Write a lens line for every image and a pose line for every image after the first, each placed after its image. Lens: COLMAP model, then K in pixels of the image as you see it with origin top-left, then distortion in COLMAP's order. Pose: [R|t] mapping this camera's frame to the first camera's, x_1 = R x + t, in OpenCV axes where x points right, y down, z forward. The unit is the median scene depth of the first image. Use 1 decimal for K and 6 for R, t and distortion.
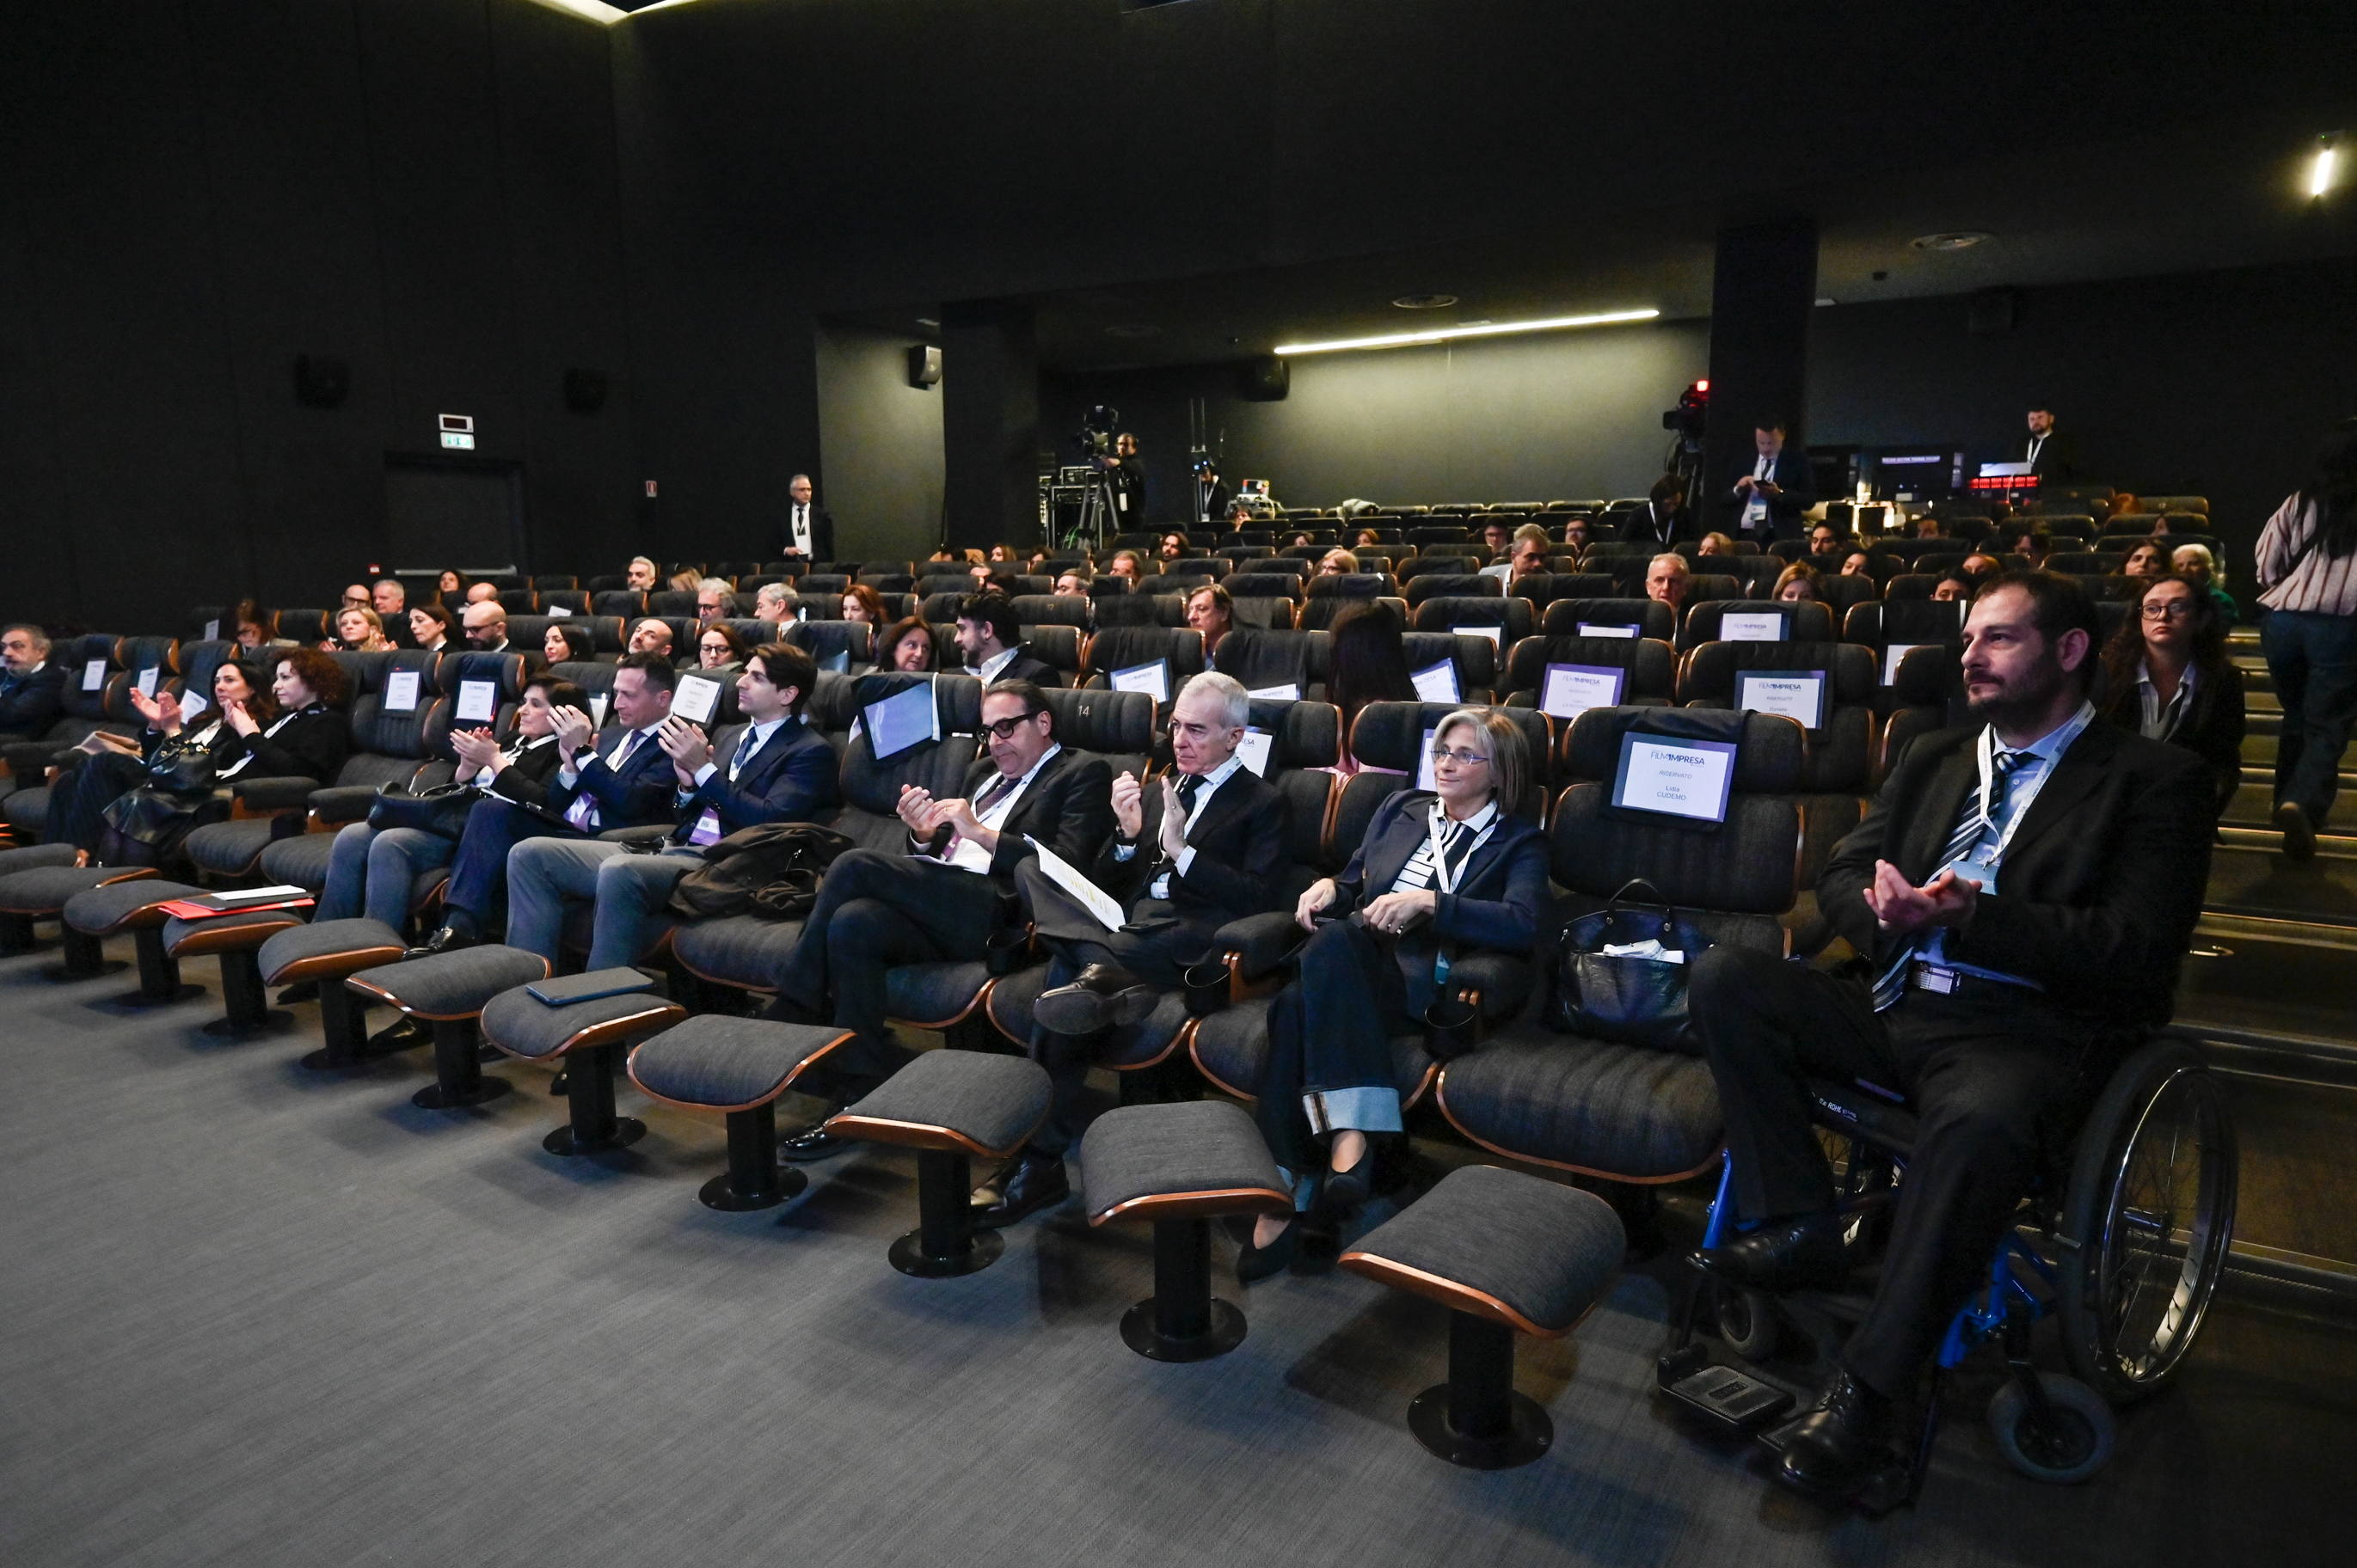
lens RADIAL K [[1414.0, 0, 1197.0], [0, 1414.0, 803.8], [0, 0, 1]] dist [0.003954, -0.006209]
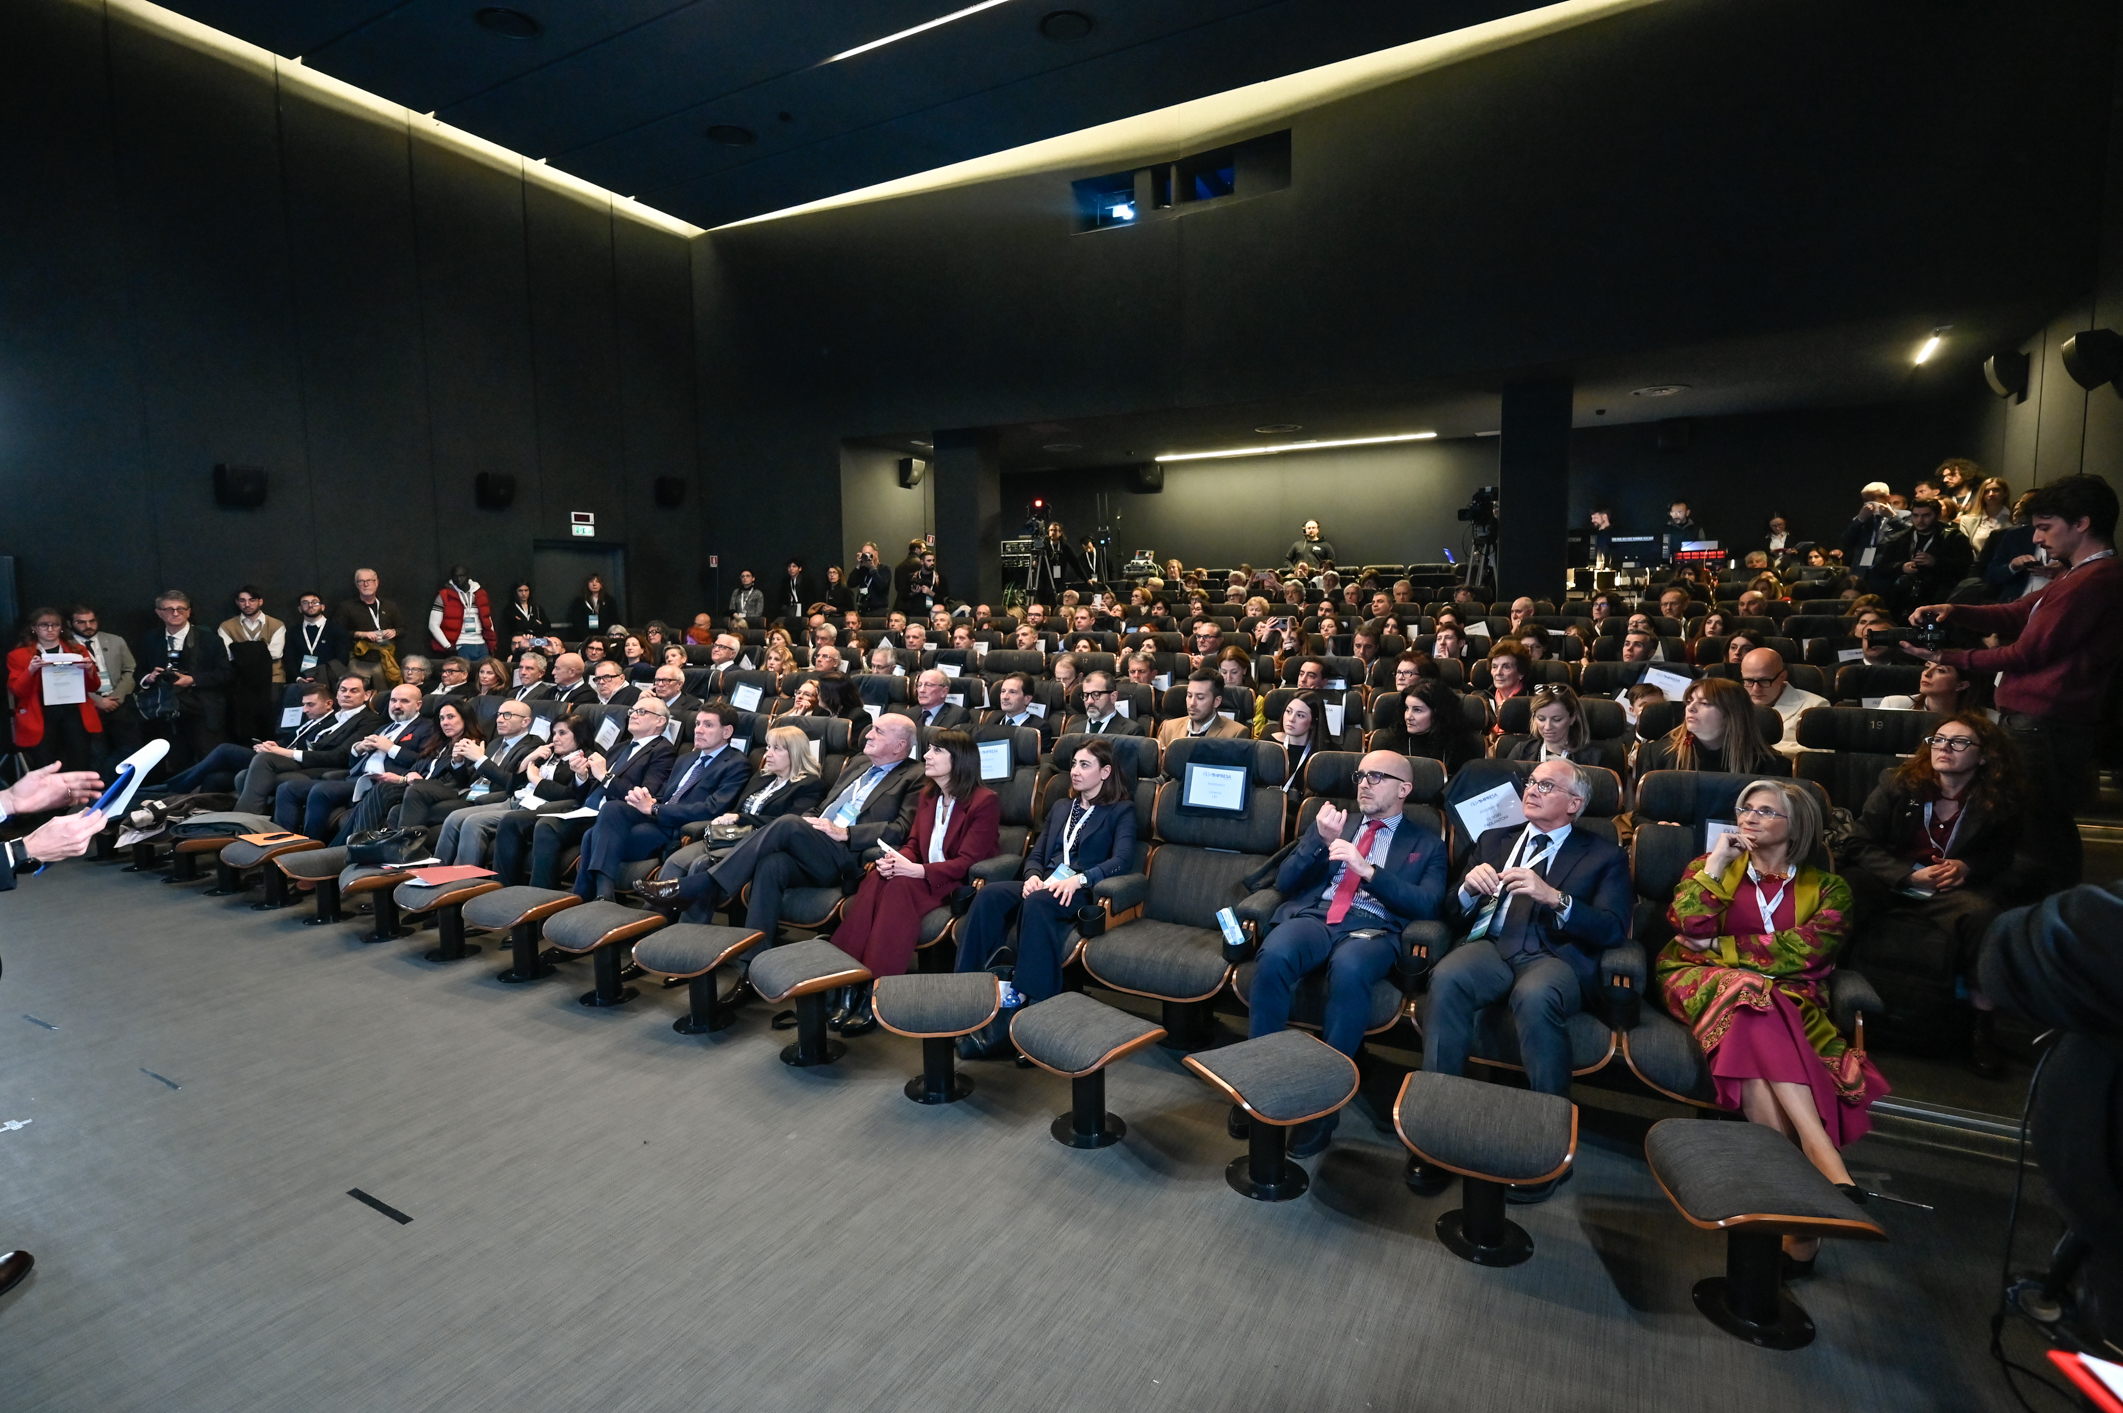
lens RADIAL K [[1039.8, 0, 1058.6], [0, 1039.8, 686.4], [0, 0, 1]] dist [-0.004600, 0.004221]
pose [[0.999471, -0.011757, 0.030320, -0.107594], [0.014088, 0.996864, -0.077865, -0.023114], [-0.029310, 0.078251, 0.996503, -0.011605]]
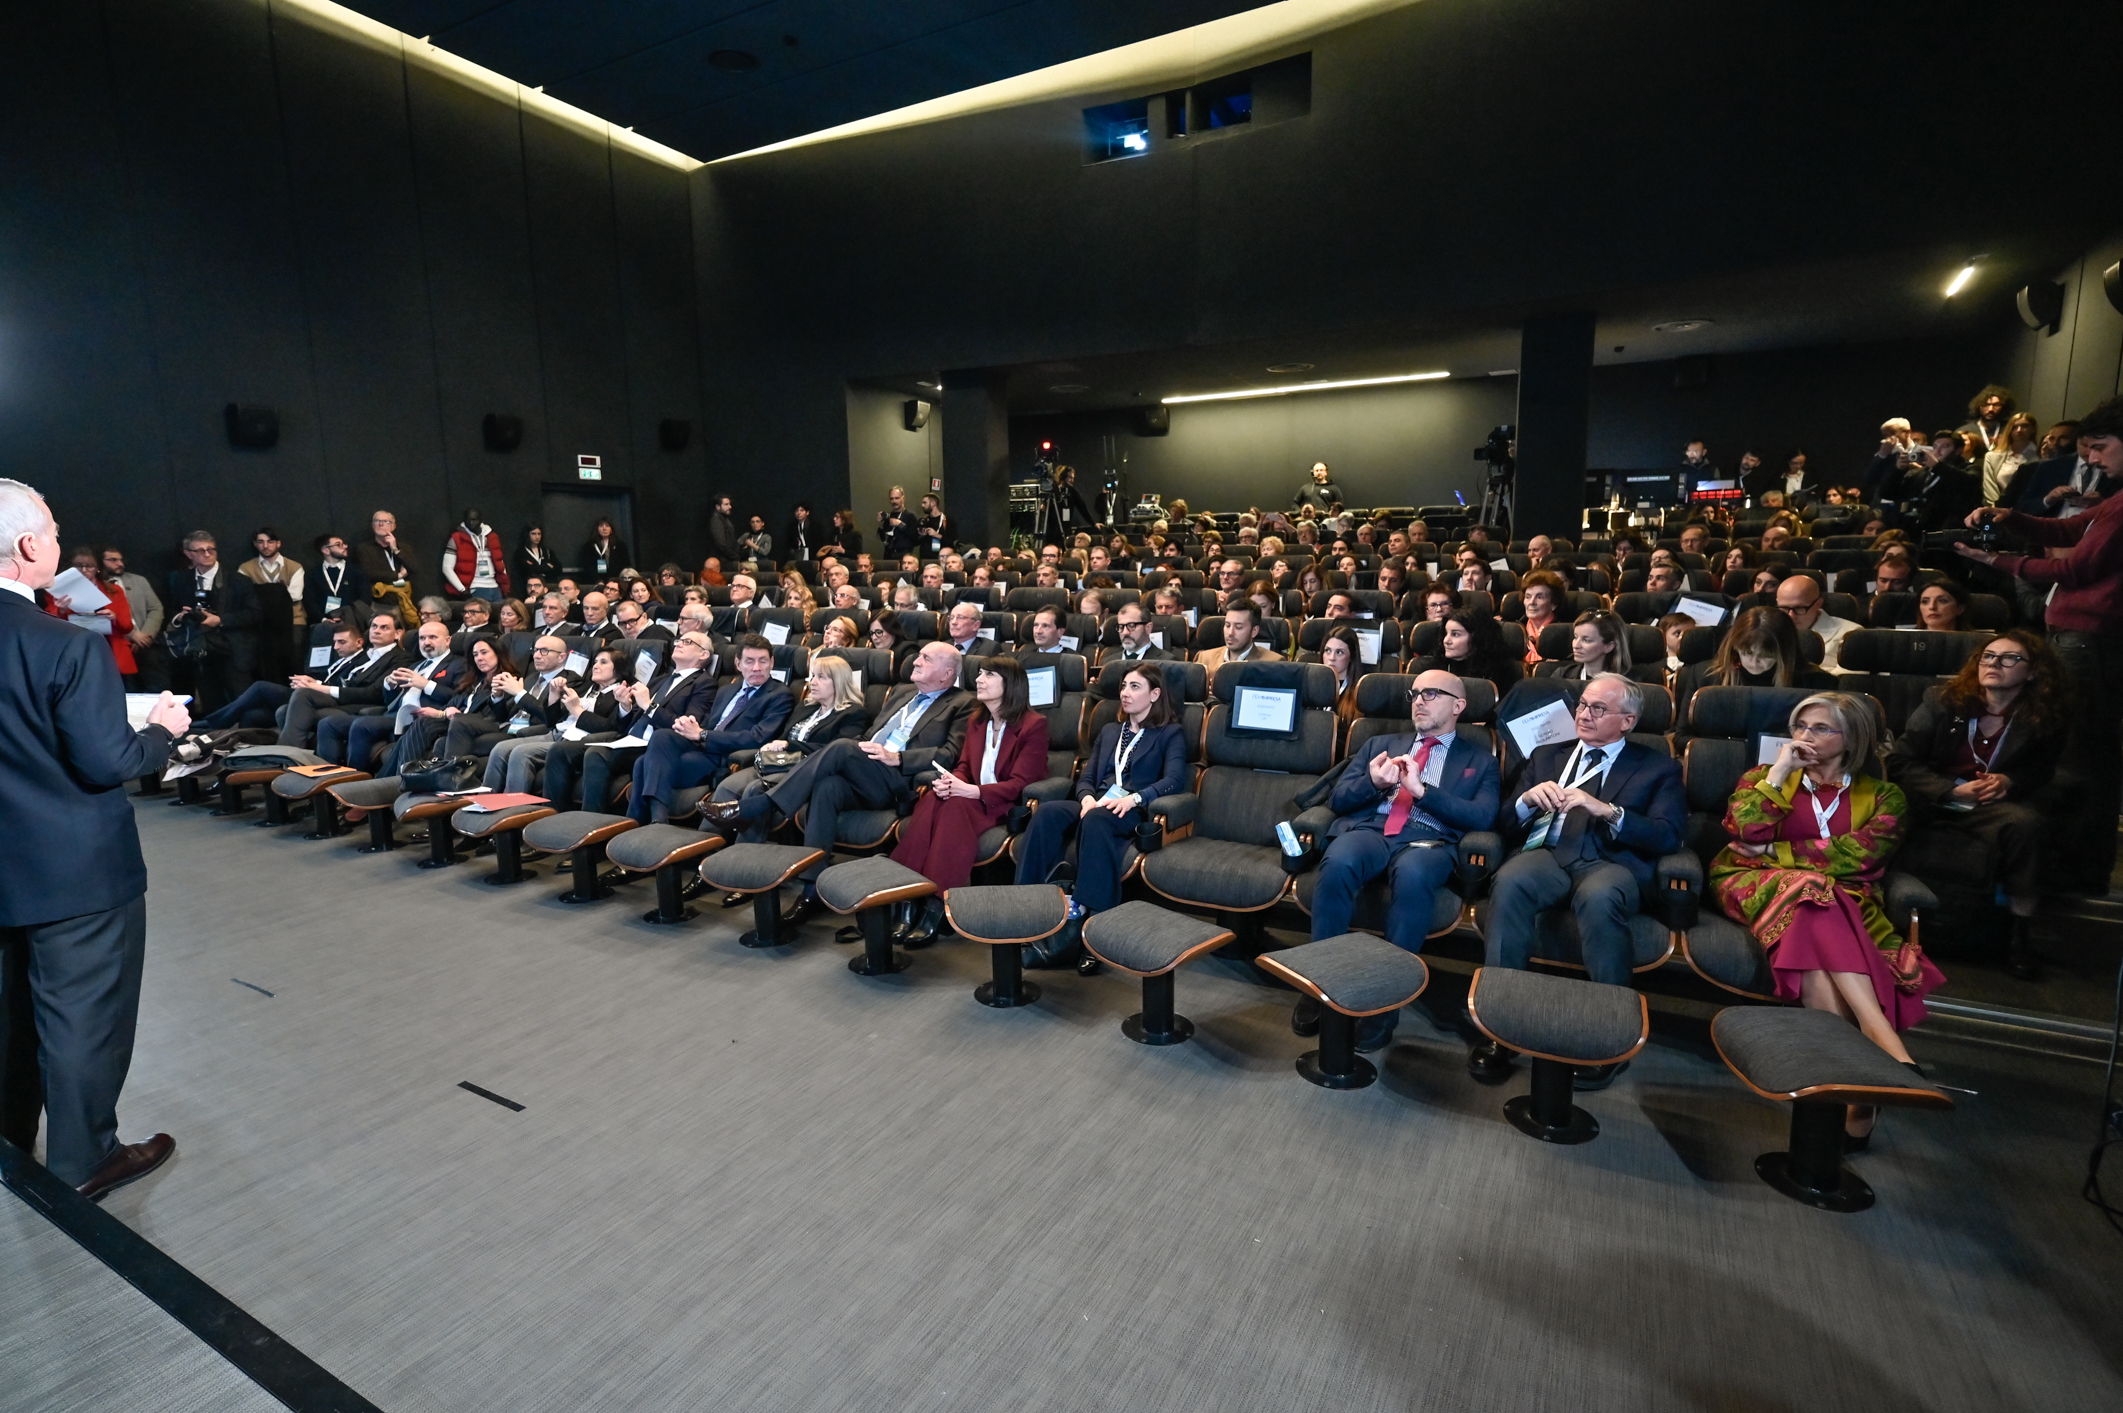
lens RADIAL K [[1039.8, 0, 1046.6], [0, 1039.8, 702.1], [0, 0, 1]] dist [-0.004600, 0.004221]
pose [[0.999471, -0.016092, 0.028272, -0.131598], [0.016598, 0.999704, -0.017765, -0.012168], [-0.027978, 0.018225, 0.999442, -0.015725]]
